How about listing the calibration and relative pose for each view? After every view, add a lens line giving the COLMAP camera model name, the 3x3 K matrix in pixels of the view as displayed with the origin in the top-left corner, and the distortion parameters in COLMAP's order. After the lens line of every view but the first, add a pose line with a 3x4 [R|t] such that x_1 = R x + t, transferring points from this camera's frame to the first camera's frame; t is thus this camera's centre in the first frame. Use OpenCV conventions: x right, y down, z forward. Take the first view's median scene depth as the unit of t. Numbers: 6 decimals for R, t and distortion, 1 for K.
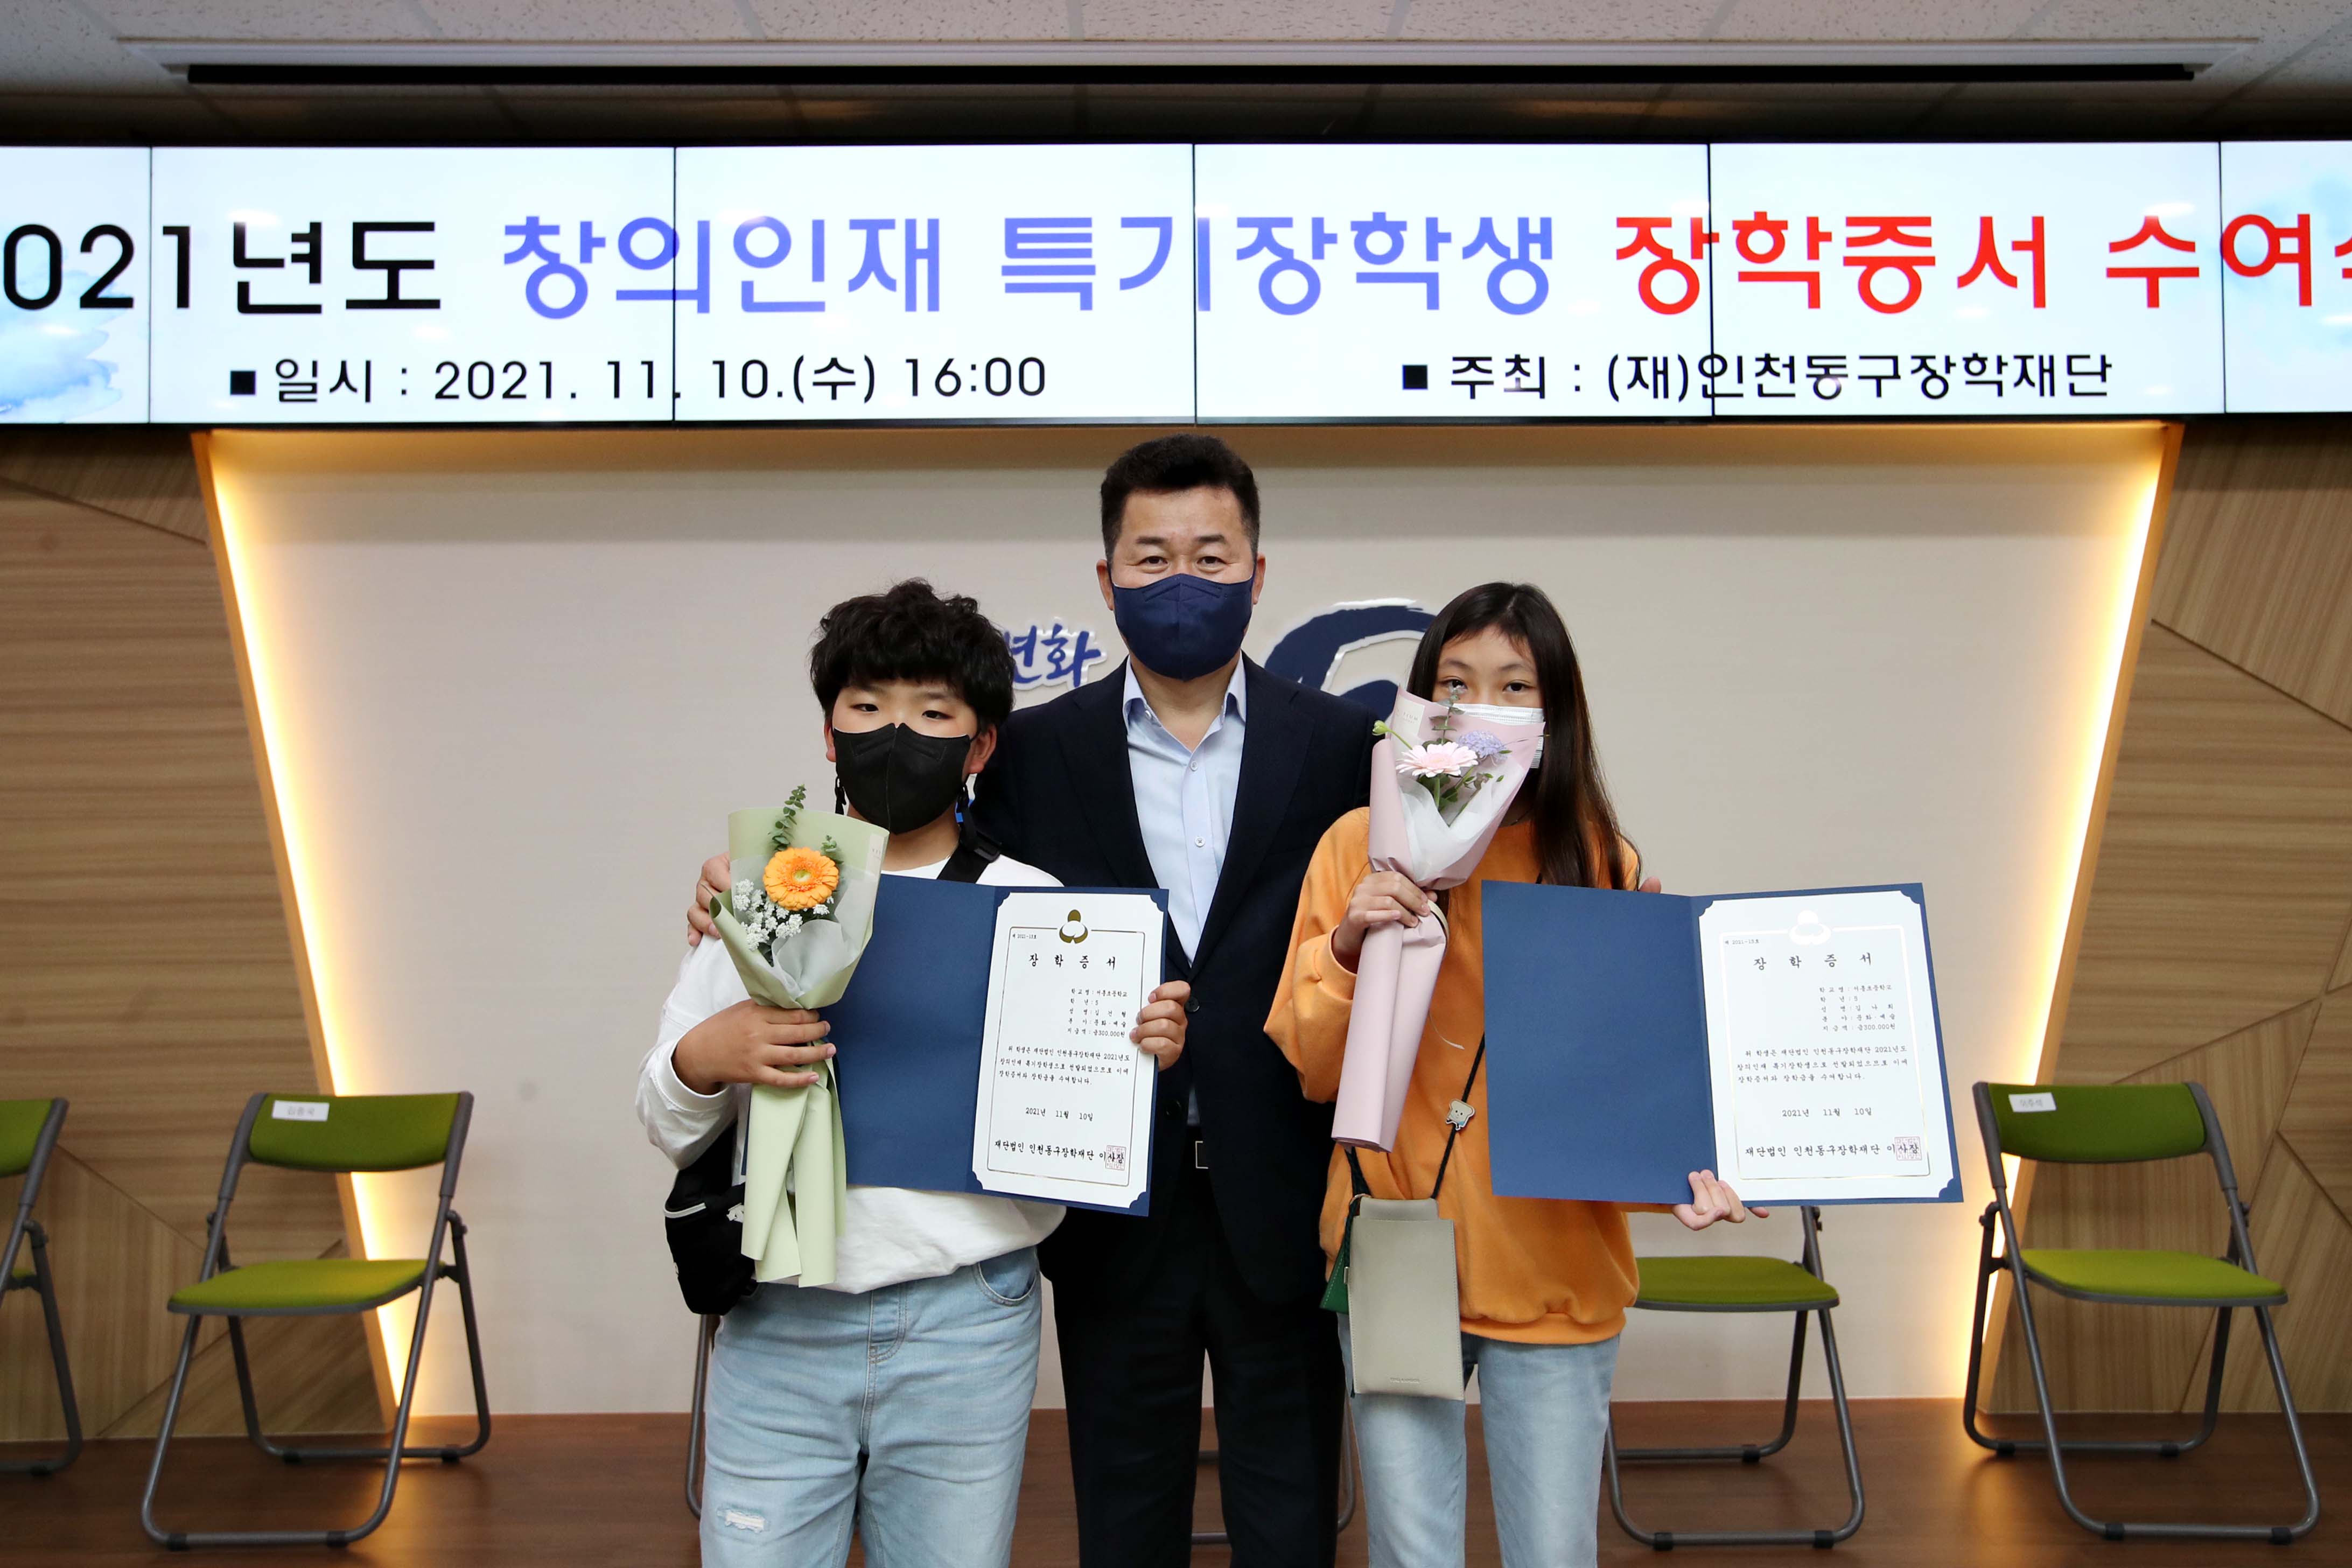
lens RADIAL K [[1936.8, 0, 1172.4], [0, 1936.8, 720.1], [0, 0, 1]] dist [-0.042132, 0.085683]
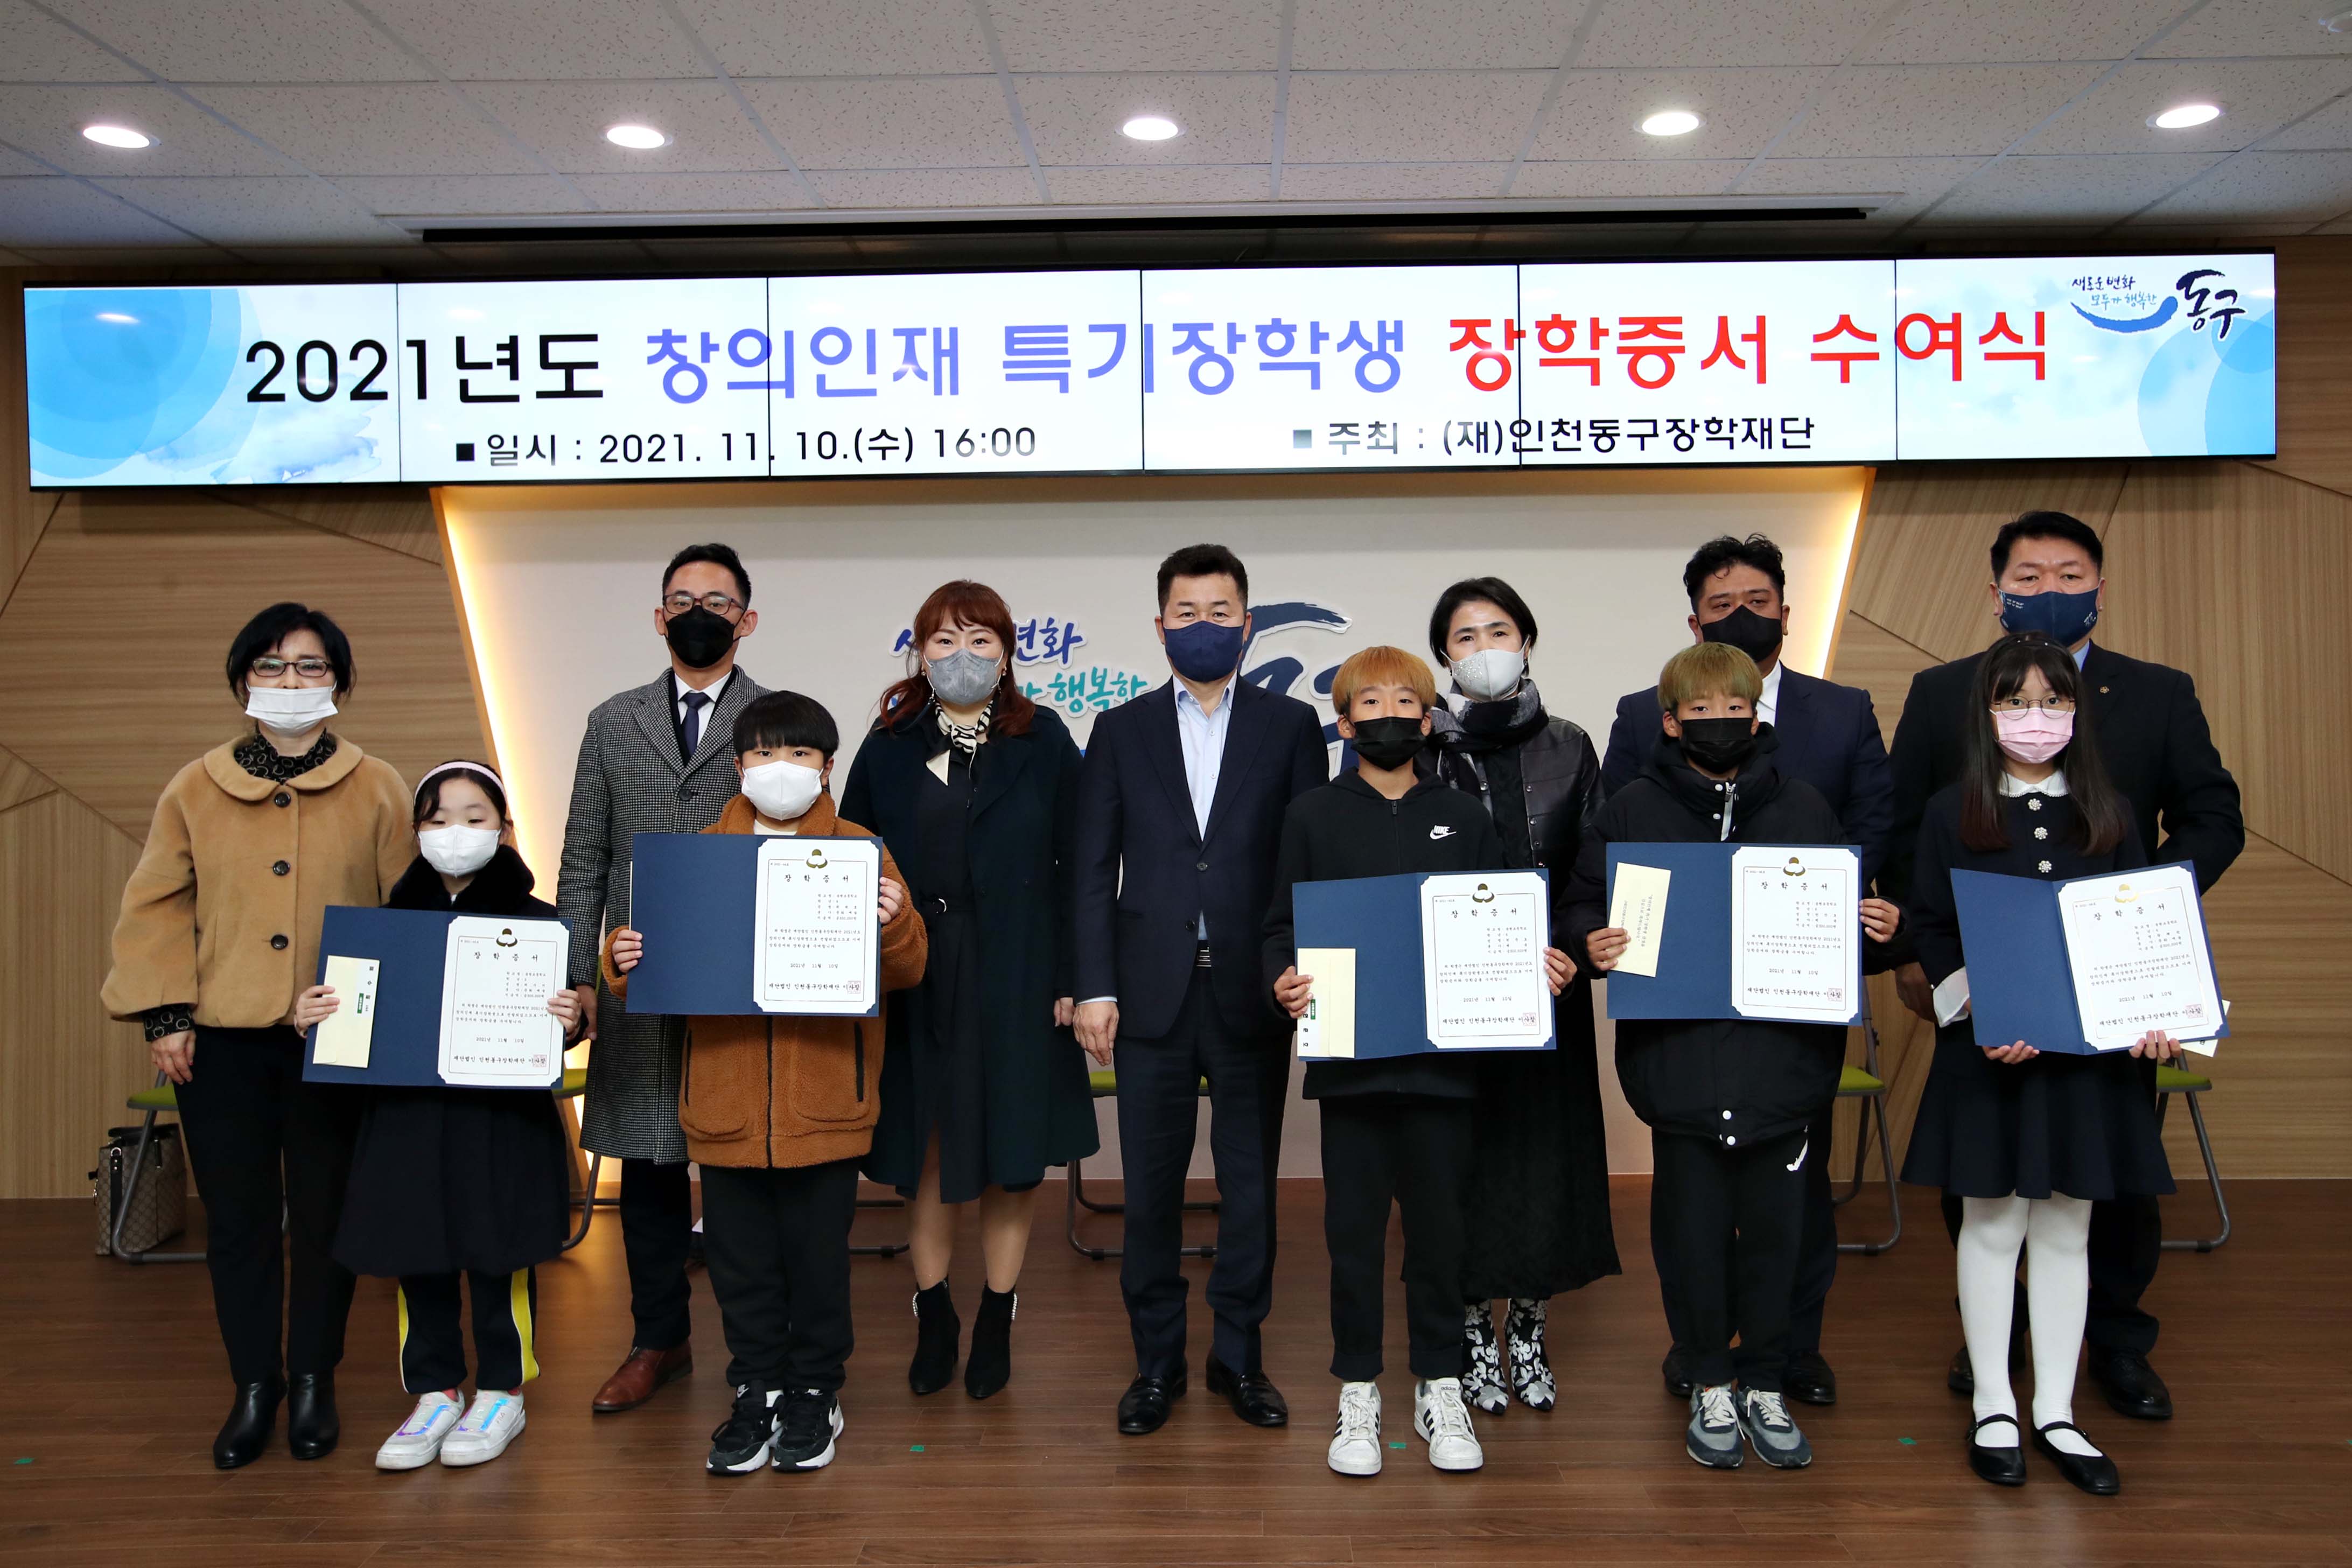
lens RADIAL K [[1711.1, 0, 1213.4], [0, 1711.1, 731.4], [0, 0, 1]] dist [-0.047253, 0.079924]
pose [[0.999581, -0.004362, -0.028625, 0.095921], [0.005701, 0.998885, 0.046866, -0.026579], [0.028389, -0.047010, 0.998491, -0.228195]]
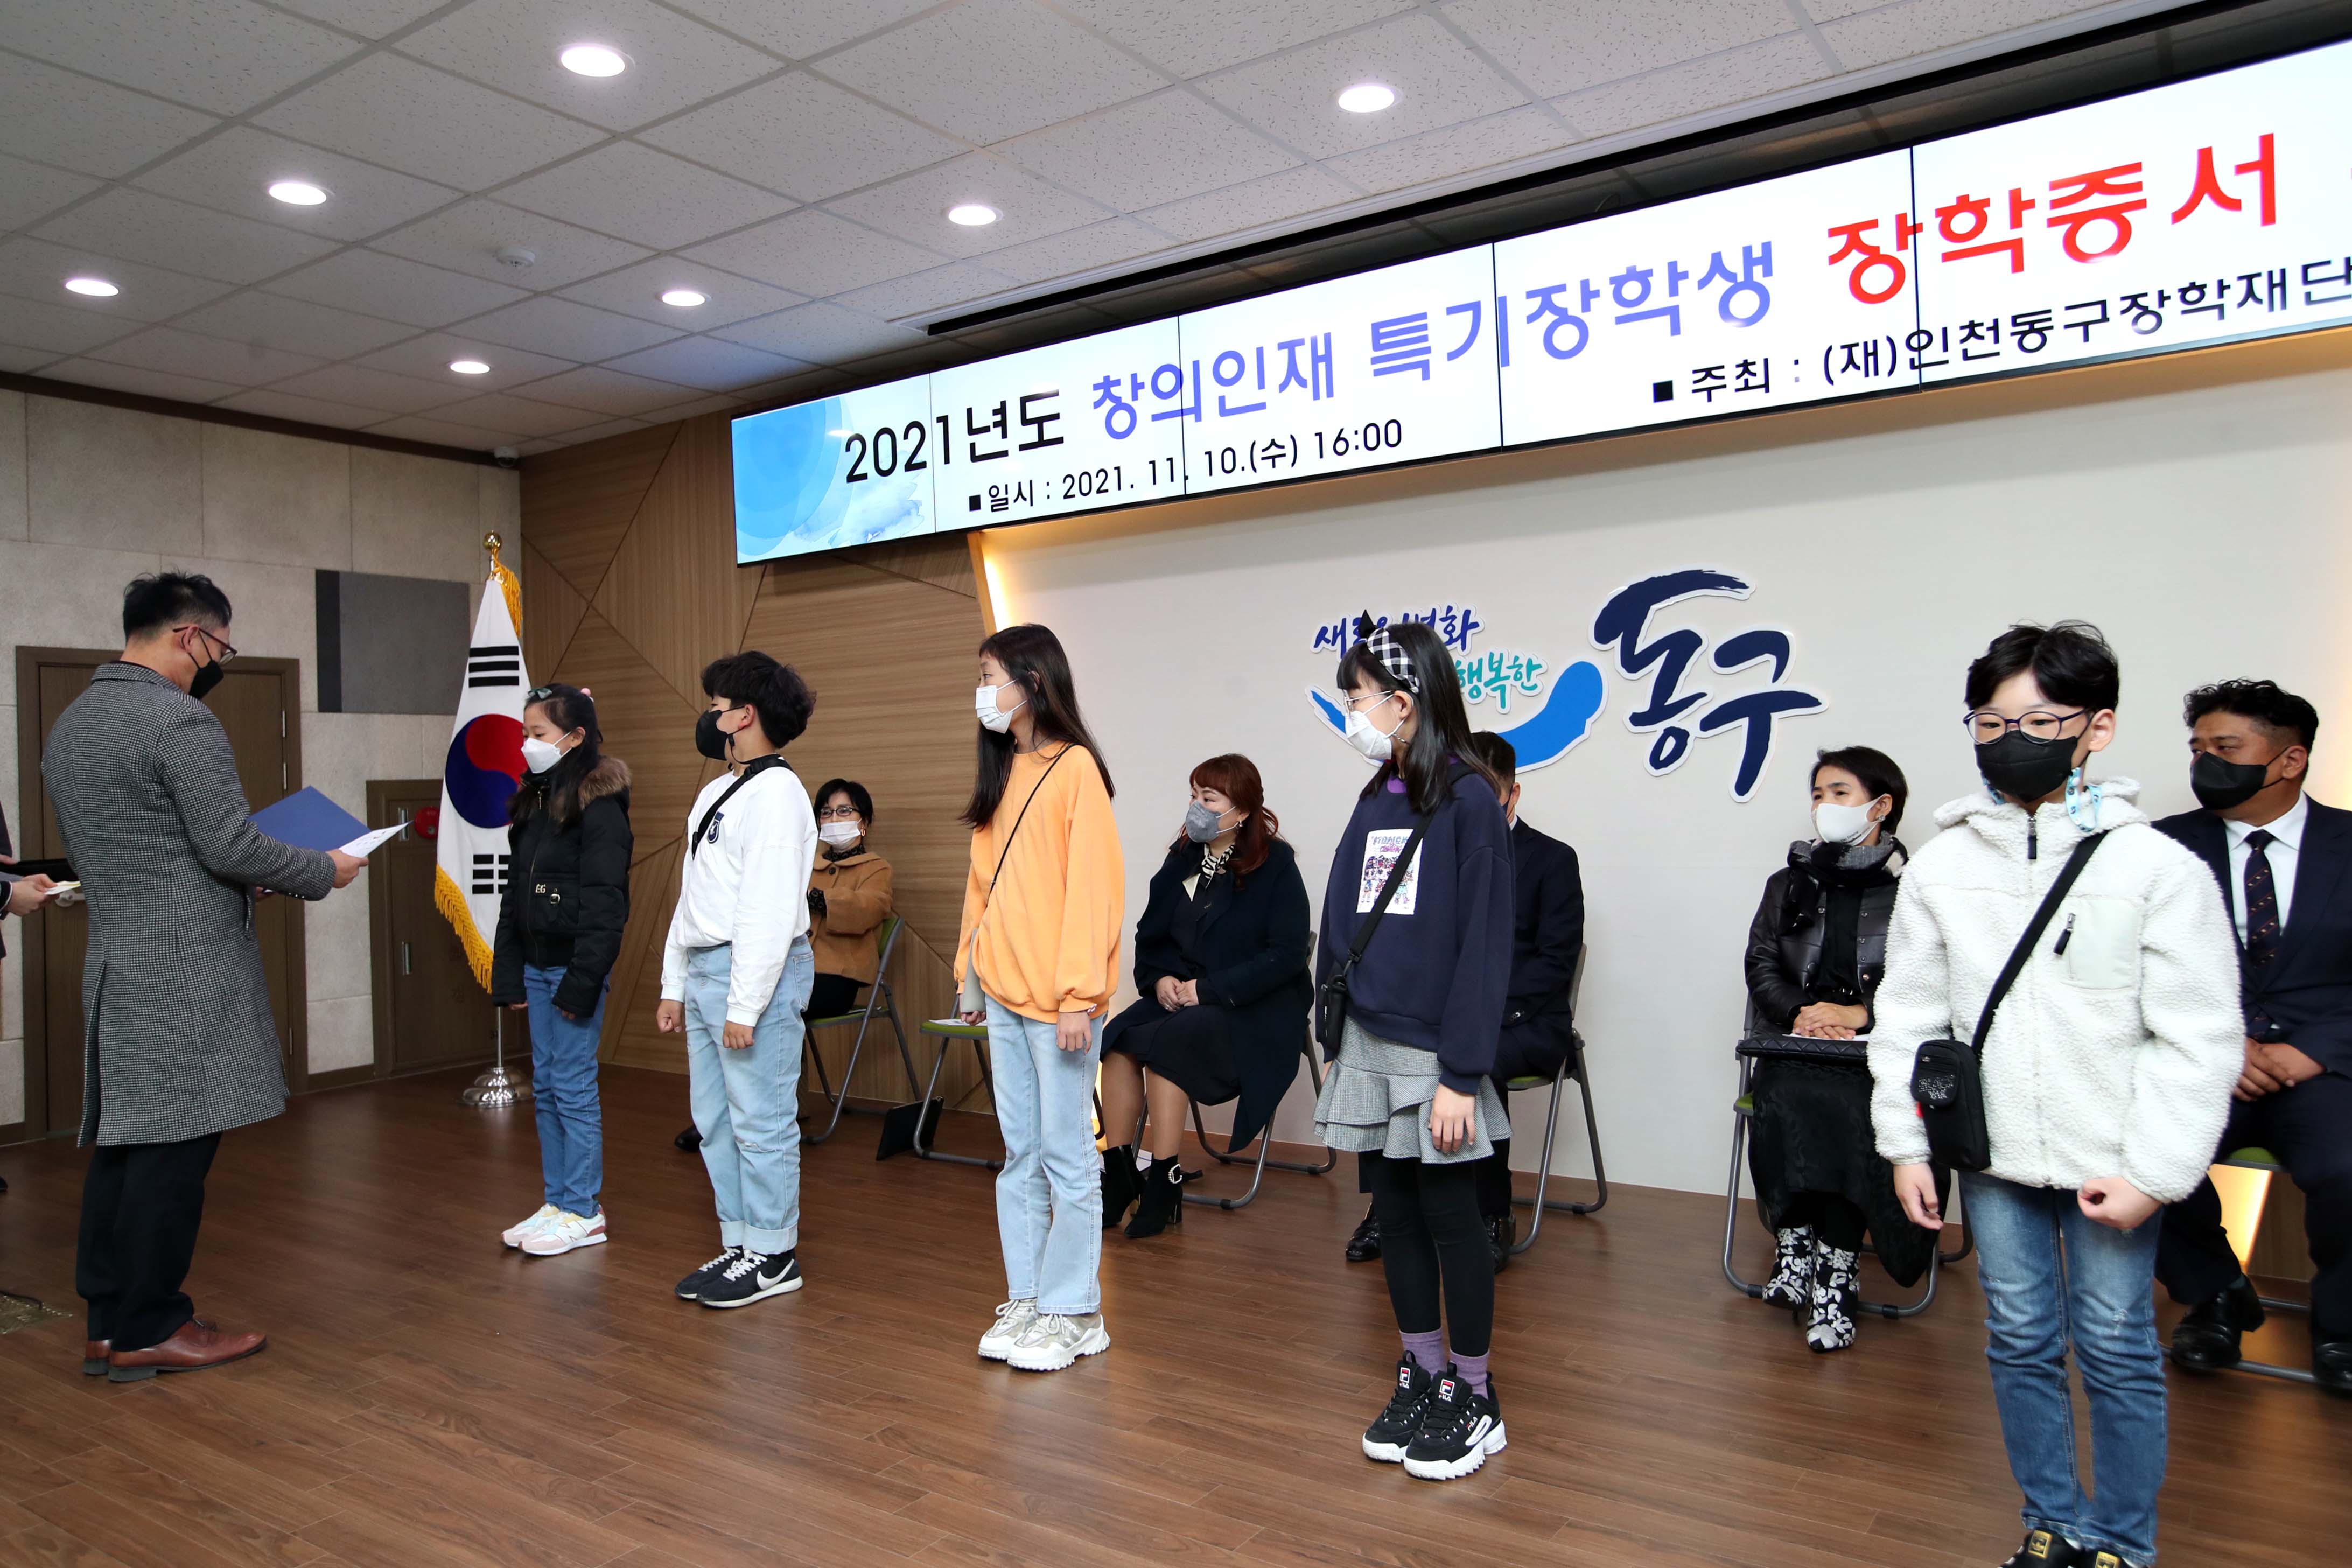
lens RADIAL K [[1609.2, 0, 1162.2], [0, 1609.2, 763.4], [0, 0, 1]] dist [-0.037078, 0.058460]
pose [[0.808600, -0.021924, -0.587950, 0.473236], [0.052970, 0.997960, 0.035637, 0.011898], [0.585970, -0.059960, 0.808112, -0.059778]]
